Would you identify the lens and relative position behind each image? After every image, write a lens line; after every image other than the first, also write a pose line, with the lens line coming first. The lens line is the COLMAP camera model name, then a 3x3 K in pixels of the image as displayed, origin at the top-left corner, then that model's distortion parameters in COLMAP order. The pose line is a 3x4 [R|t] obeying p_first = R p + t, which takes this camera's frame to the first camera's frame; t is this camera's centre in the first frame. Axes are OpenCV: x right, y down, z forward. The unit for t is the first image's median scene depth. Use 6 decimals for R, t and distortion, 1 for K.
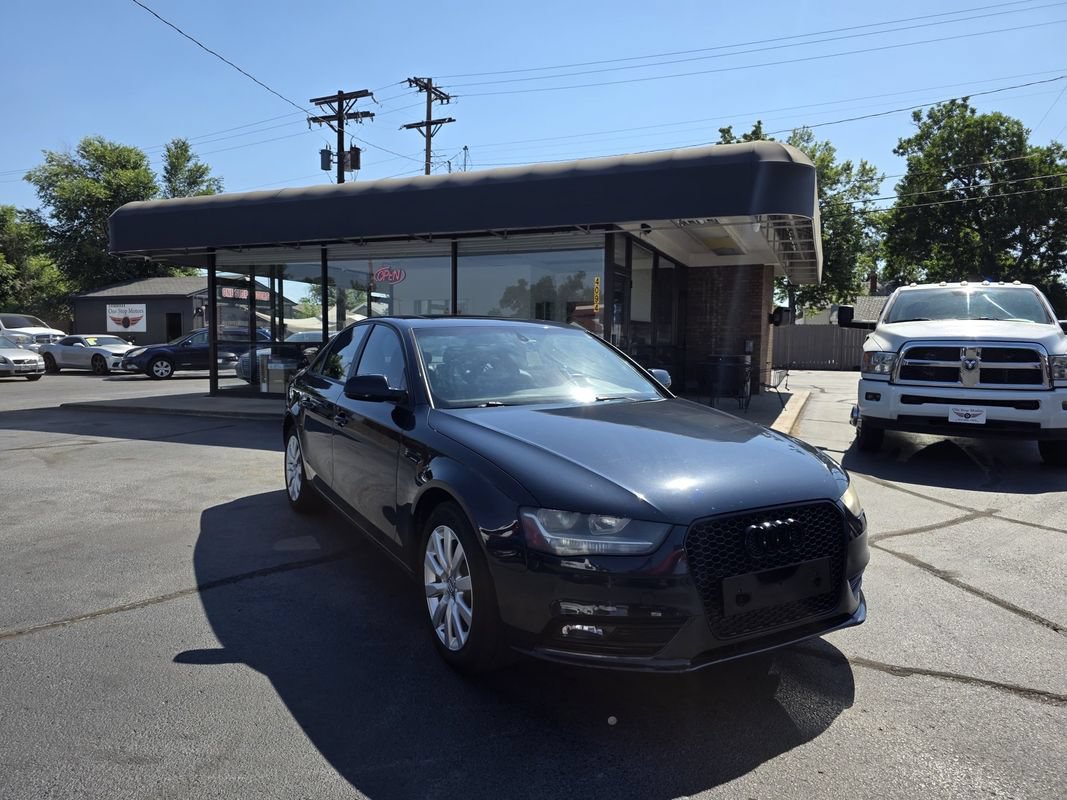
lens RADIAL K [[718.6, 0, 520.1], [0, 718.6, 393.4], [0, 0, 1]] dist [0.053356, -0.062823]
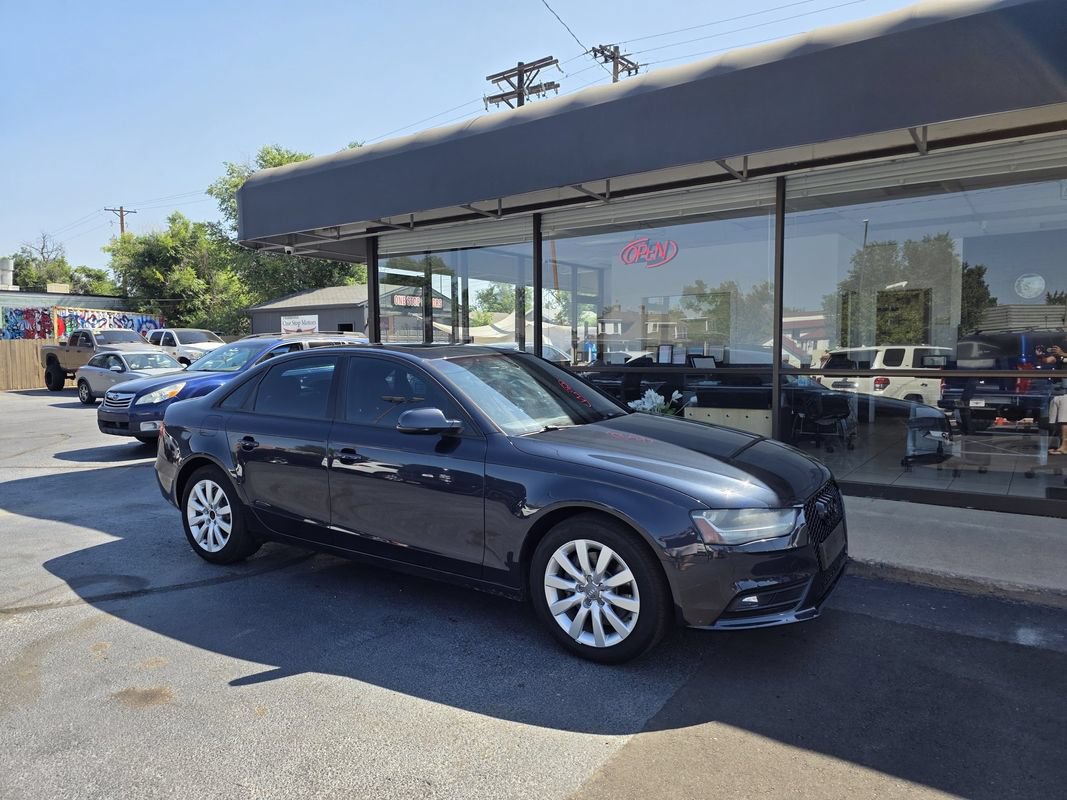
lens RADIAL K [[718.6, 0, 520.1], [0, 718.6, 393.4], [0, 0, 1]] dist [0.053356, -0.062823]
pose [[0.975677, -0.004477, -0.219166, -0.054454], [0.003783, 0.999986, -0.003588, -0.016678], [0.219179, 0.002672, 0.975681, 0.140577]]
